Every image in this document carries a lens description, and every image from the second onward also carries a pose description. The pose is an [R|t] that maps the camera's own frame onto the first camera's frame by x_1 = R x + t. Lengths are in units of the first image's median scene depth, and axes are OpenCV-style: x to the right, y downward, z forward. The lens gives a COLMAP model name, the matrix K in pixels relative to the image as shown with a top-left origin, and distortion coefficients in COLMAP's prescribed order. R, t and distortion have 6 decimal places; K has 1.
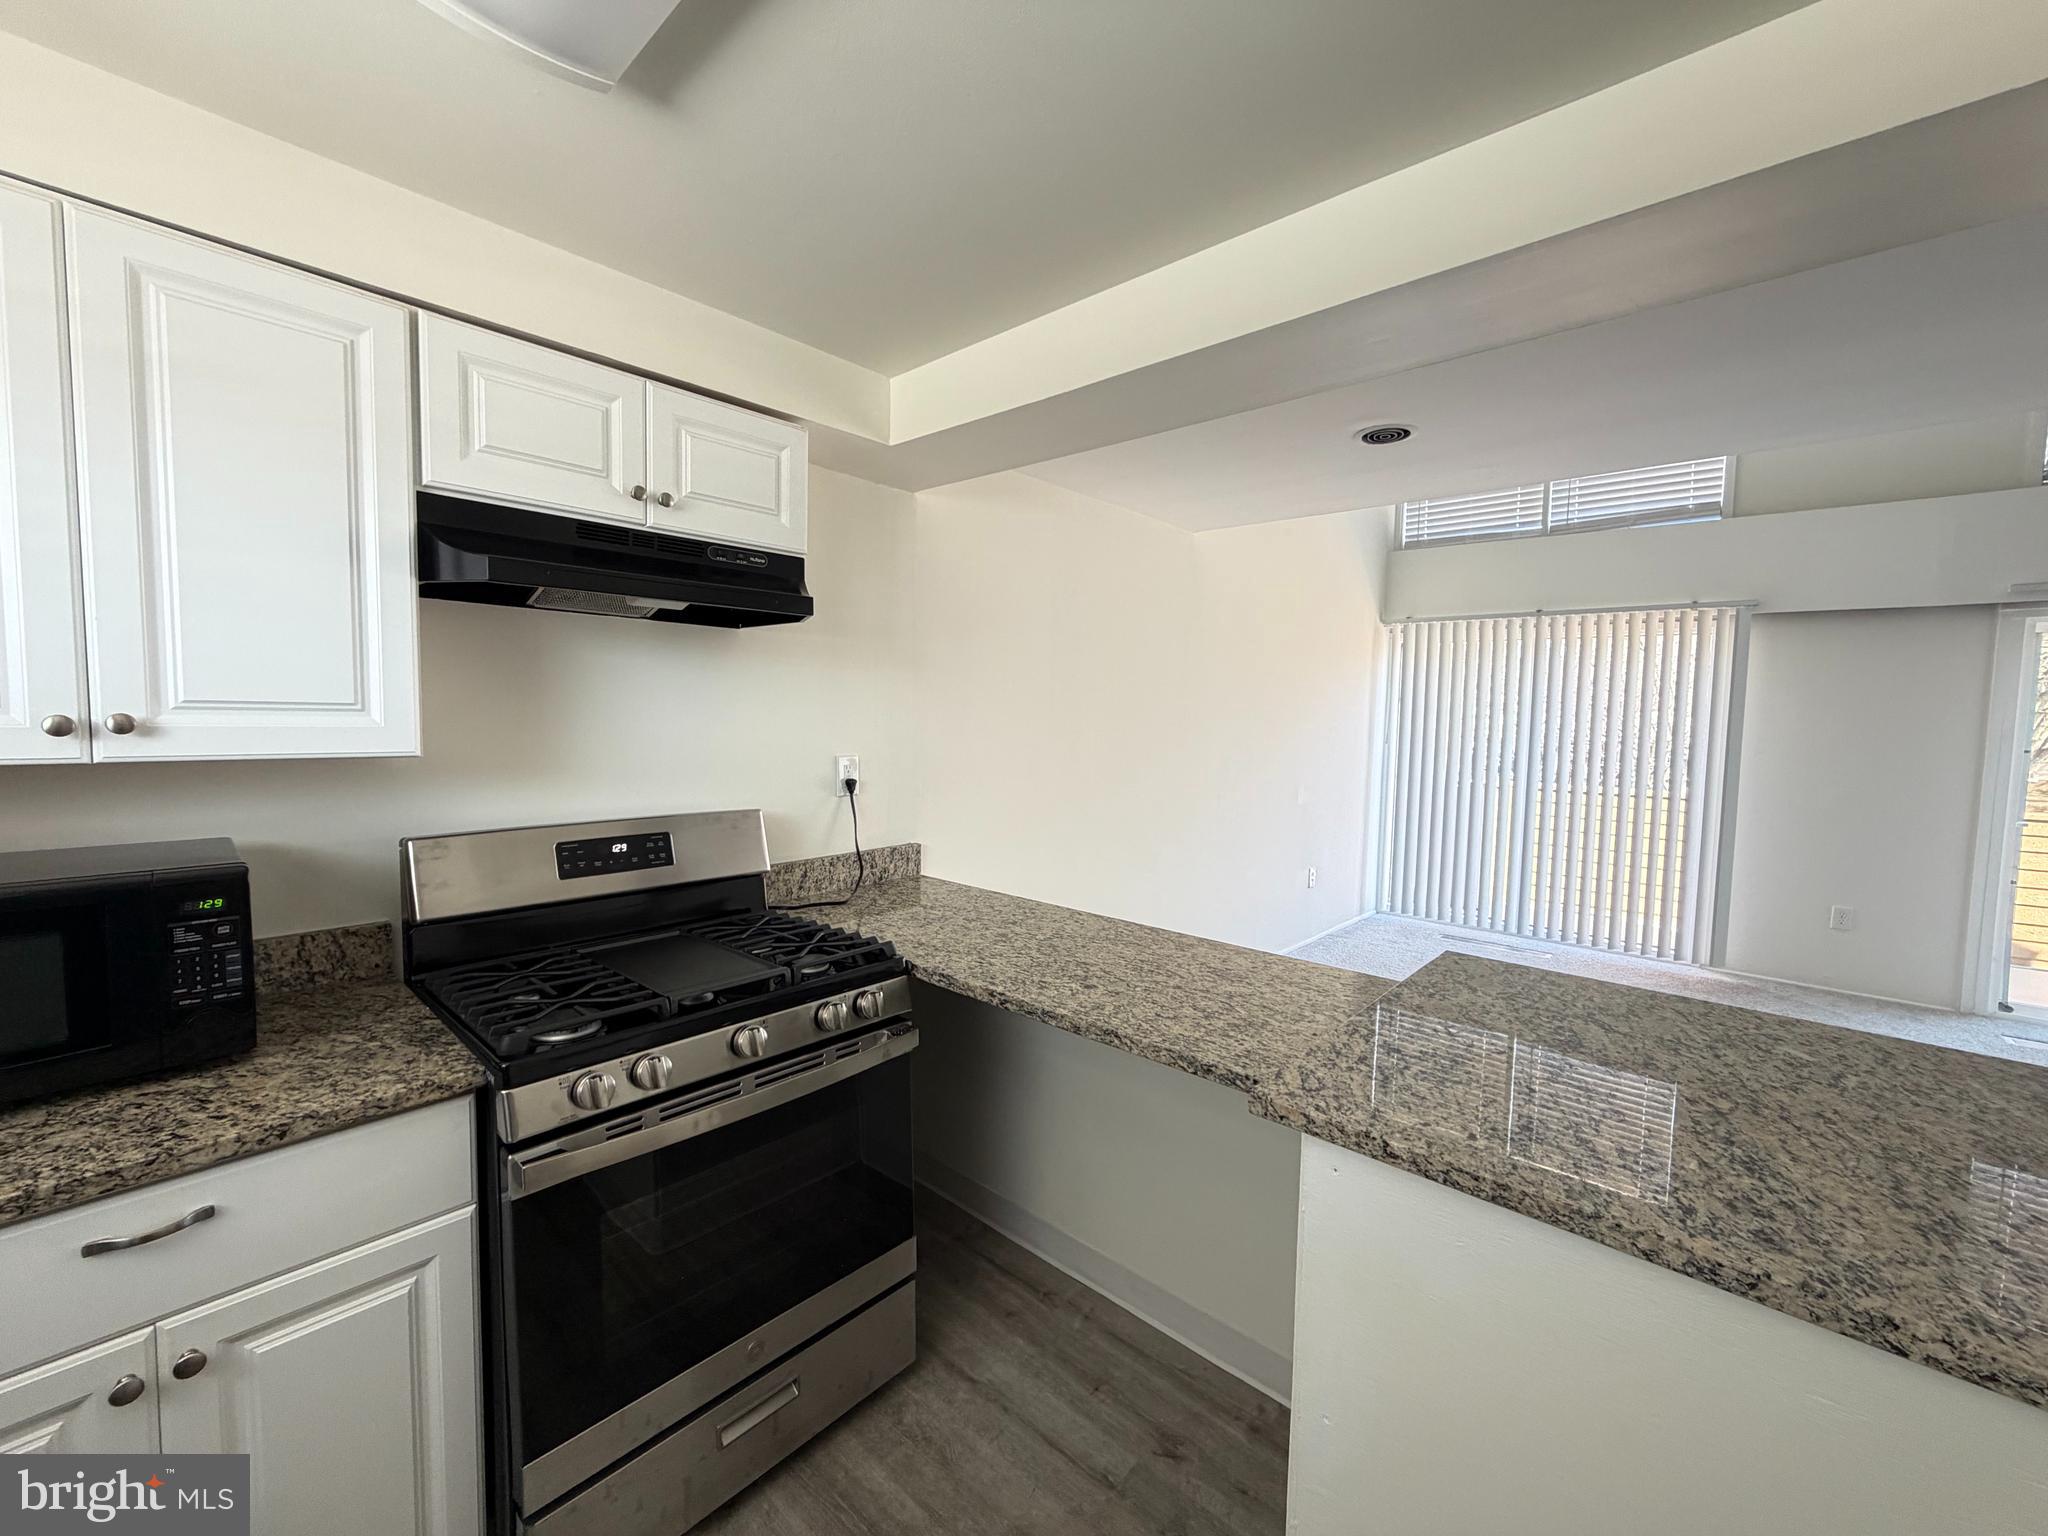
lens RADIAL K [[816.8, 0, 1029.6], [0, 816.8, 762.4], [0, 0, 1]] dist [0.020341, 0.000205]
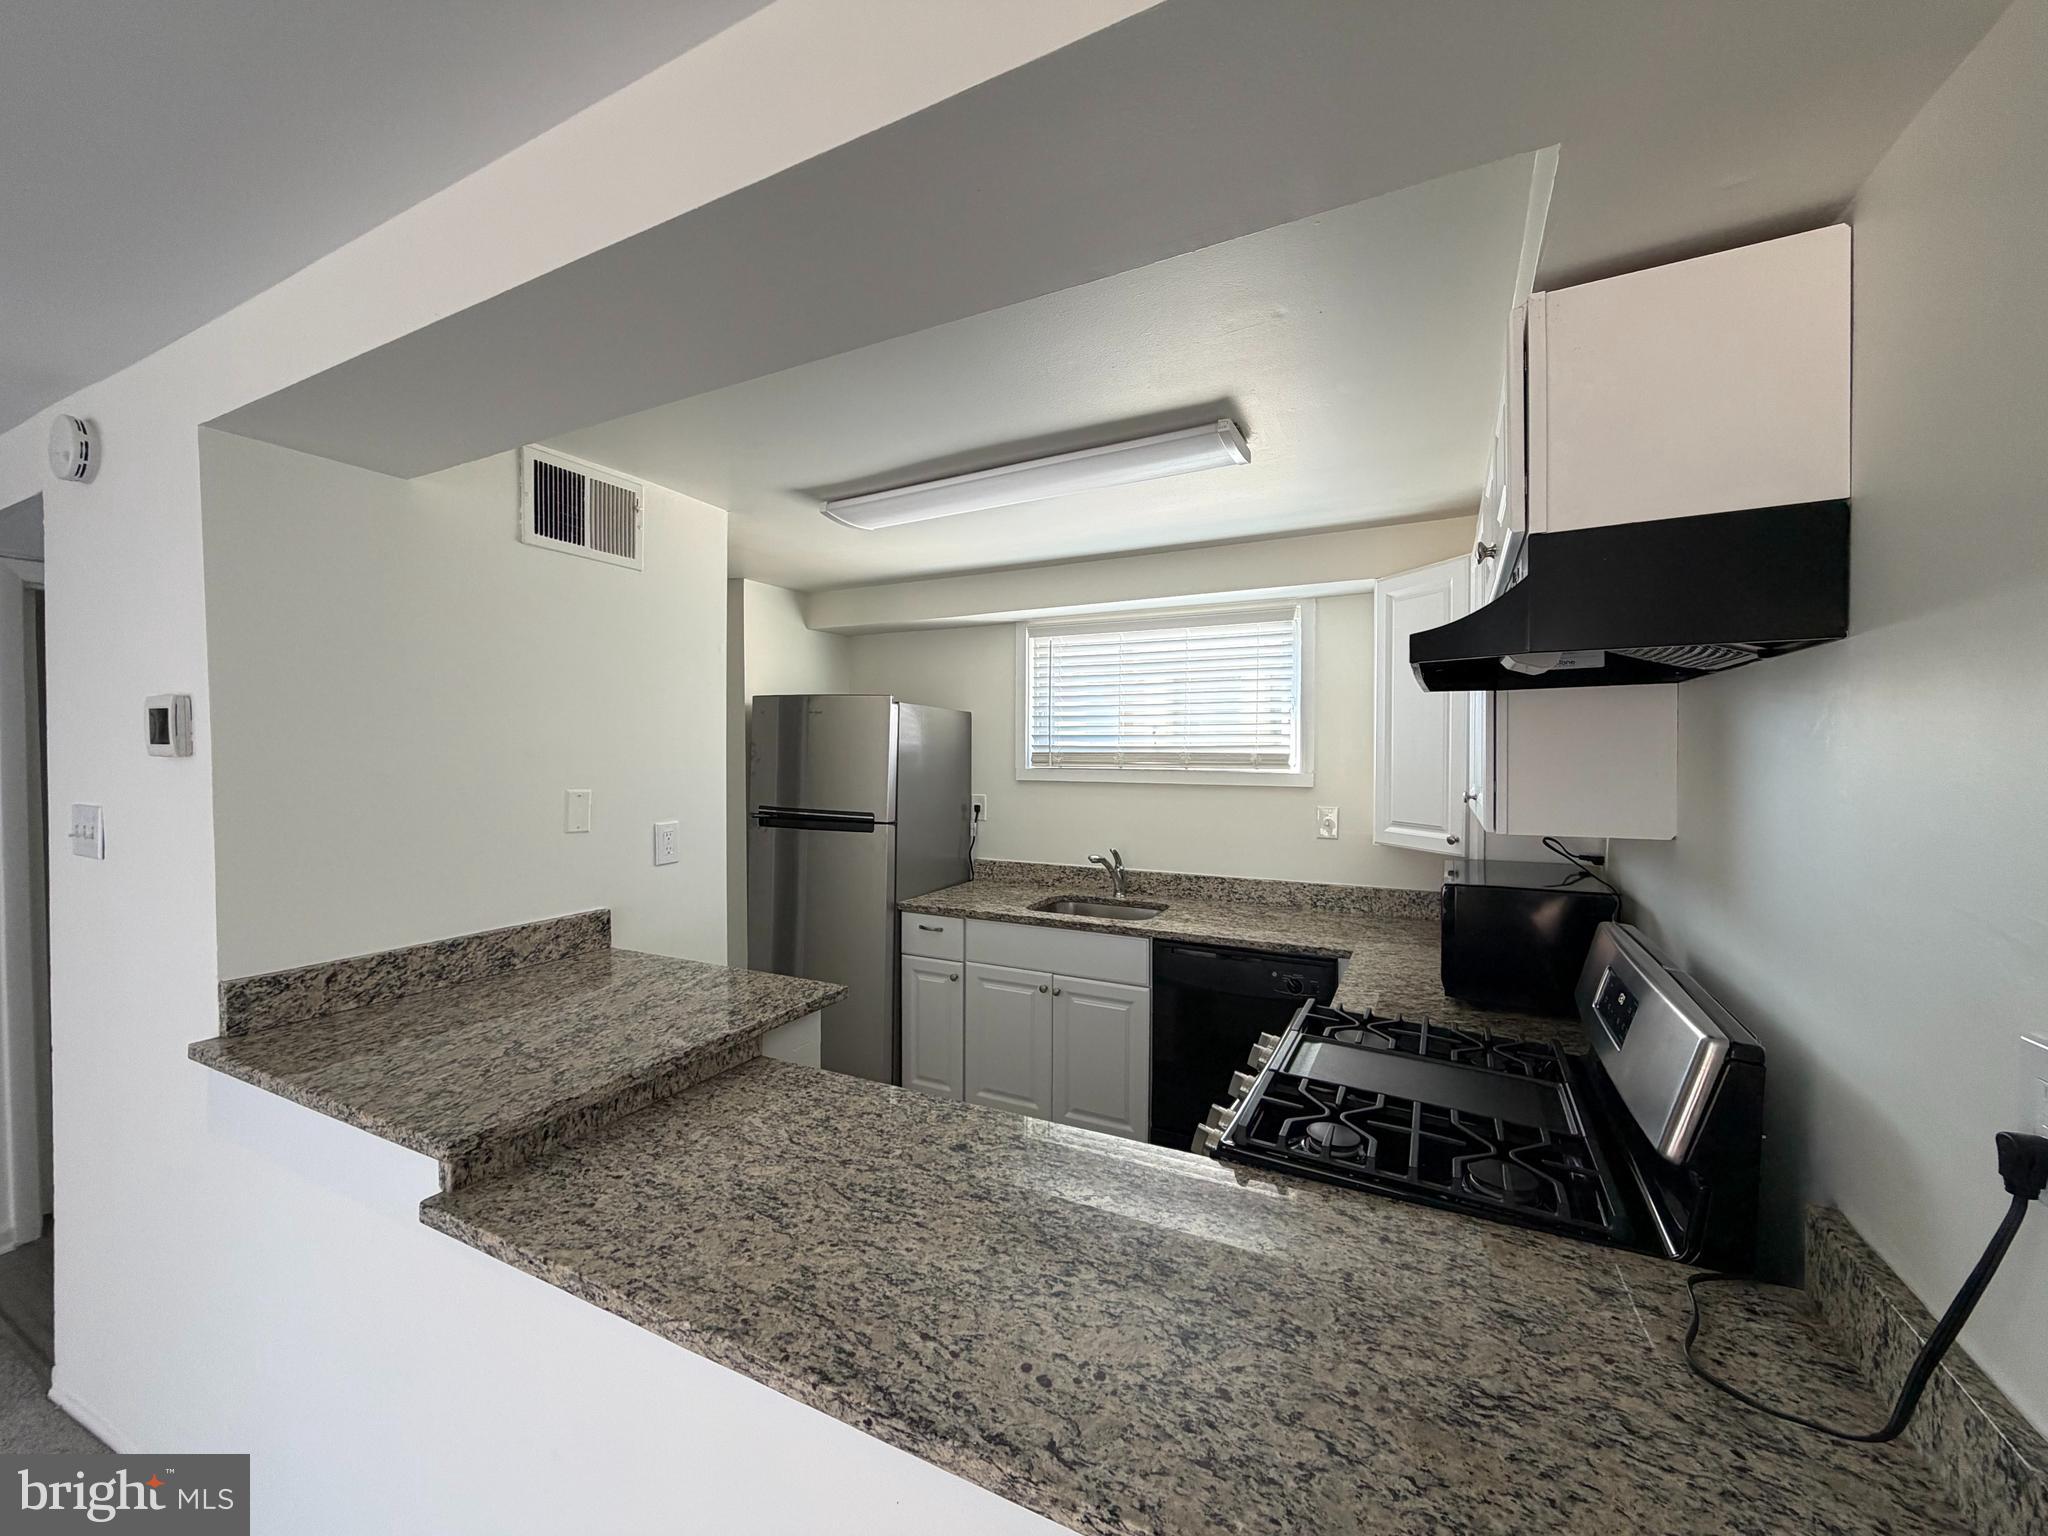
lens RADIAL K [[816.8, 0, 1029.7], [0, 816.8, 759.9], [0, 0, 1]] dist [0.020341, 0.000205]
pose [[-0.965982, -0.015796, -0.258125, 0.221153], [-0.035570, 0.996762, 0.072118, -0.160911], [0.256150, 0.078847, -0.963416, 1.770371]]
